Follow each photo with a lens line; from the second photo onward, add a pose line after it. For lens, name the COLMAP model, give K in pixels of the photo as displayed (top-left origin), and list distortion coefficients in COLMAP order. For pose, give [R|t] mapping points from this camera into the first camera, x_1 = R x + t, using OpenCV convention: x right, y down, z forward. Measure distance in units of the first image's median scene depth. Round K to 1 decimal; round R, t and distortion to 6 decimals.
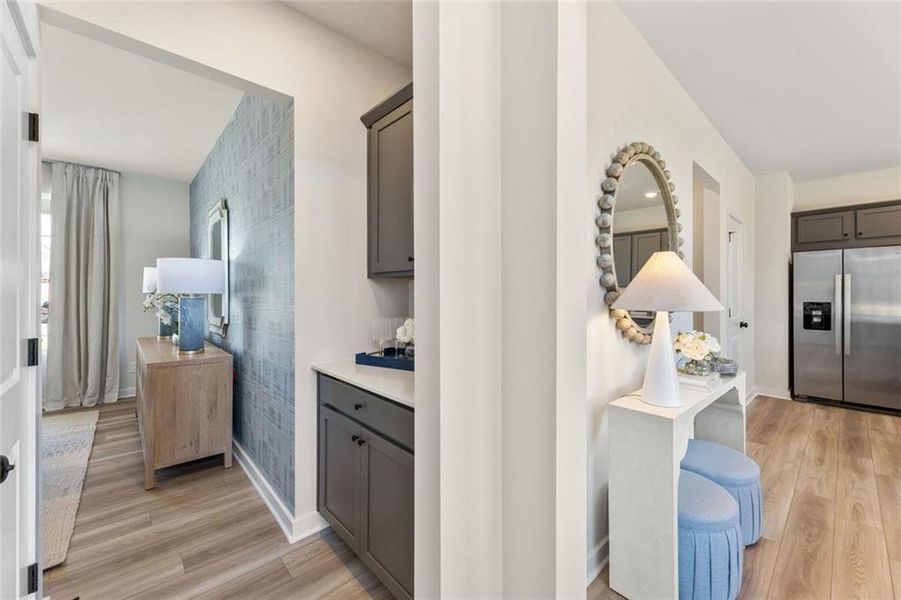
lens RADIAL K [[362.5, 0, 450.5], [0, 362.5, 300.0], [0, 0, 1]] dist [0.000318, -0.000126]
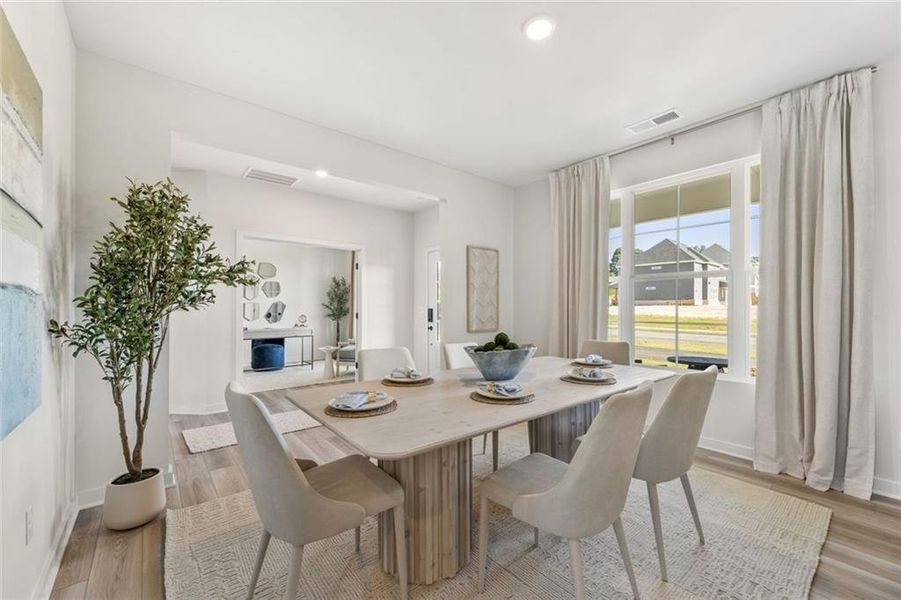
lens RADIAL K [[366.0, 0, 450.5], [0, 366.0, 300.0], [0, 0, 1]] dist [-0.000117, -0.000175]
pose [[-0.041546, -0.006247, -0.999117, -0.374144], [-0.003738, 0.999974, -0.006097, -0.006691], [0.999130, 0.003481, -0.041568, 0.427073]]
